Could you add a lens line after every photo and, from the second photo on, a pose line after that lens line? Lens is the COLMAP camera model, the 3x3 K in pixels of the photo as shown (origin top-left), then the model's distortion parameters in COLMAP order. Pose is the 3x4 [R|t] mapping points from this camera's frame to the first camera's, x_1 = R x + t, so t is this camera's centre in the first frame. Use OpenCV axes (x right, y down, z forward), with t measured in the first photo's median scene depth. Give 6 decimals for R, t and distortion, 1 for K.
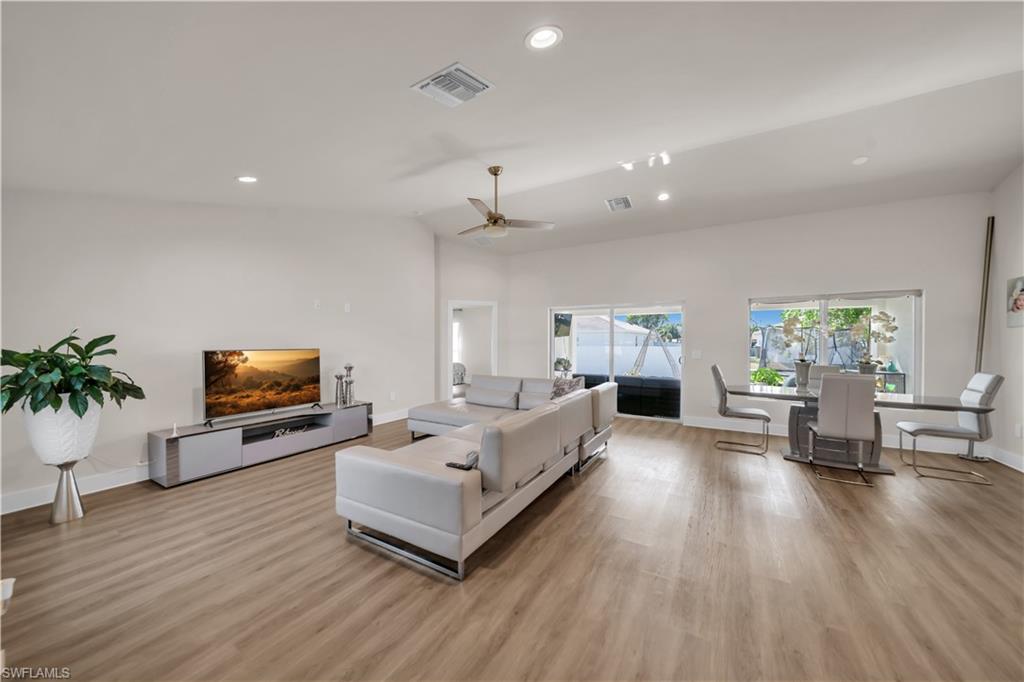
lens RADIAL K [[359.5, 0, 503.4], [0, 359.5, 345.1], [0, 0, 1]] dist [-0.005105, 0.000185]
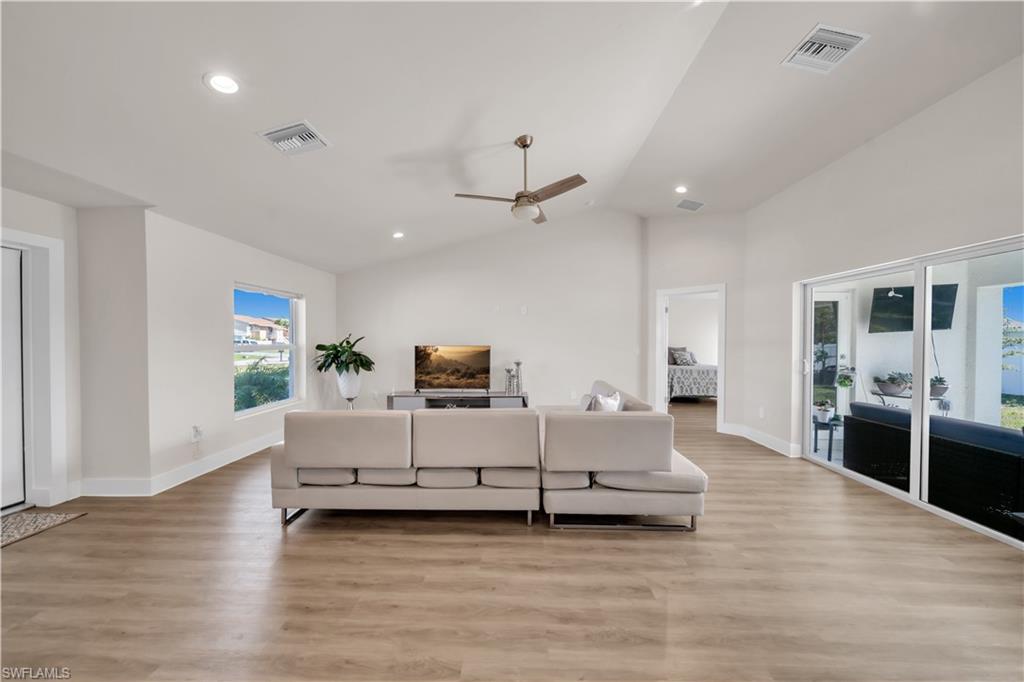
lens RADIAL K [[359.5, 0, 512.0], [0, 359.5, 345.1], [0, 0, 1]] dist [-0.005105, 0.000185]
pose [[0.491047, 0.011881, -0.871052, 0.691018], [-0.010736, 0.999914, 0.007586, -0.003047], [0.871067, 0.005627, 0.491132, 0.531961]]
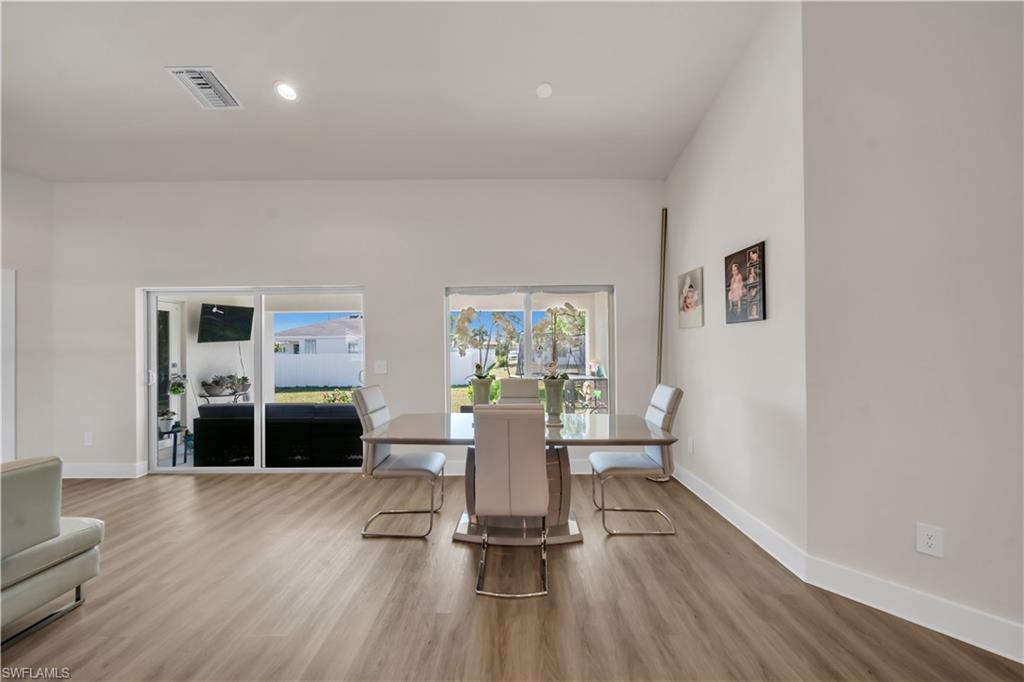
lens RADIAL K [[359.5, 0, 508.0], [0, 359.5, 345.0], [0, 0, 1]] dist [-0.005105, 0.000185]
pose [[0.859127, -0.006026, 0.511728, 0.558118], [0.014798, 0.999805, -0.013072, -0.003987], [-0.511549, 0.018803, 0.859048, 0.426450]]
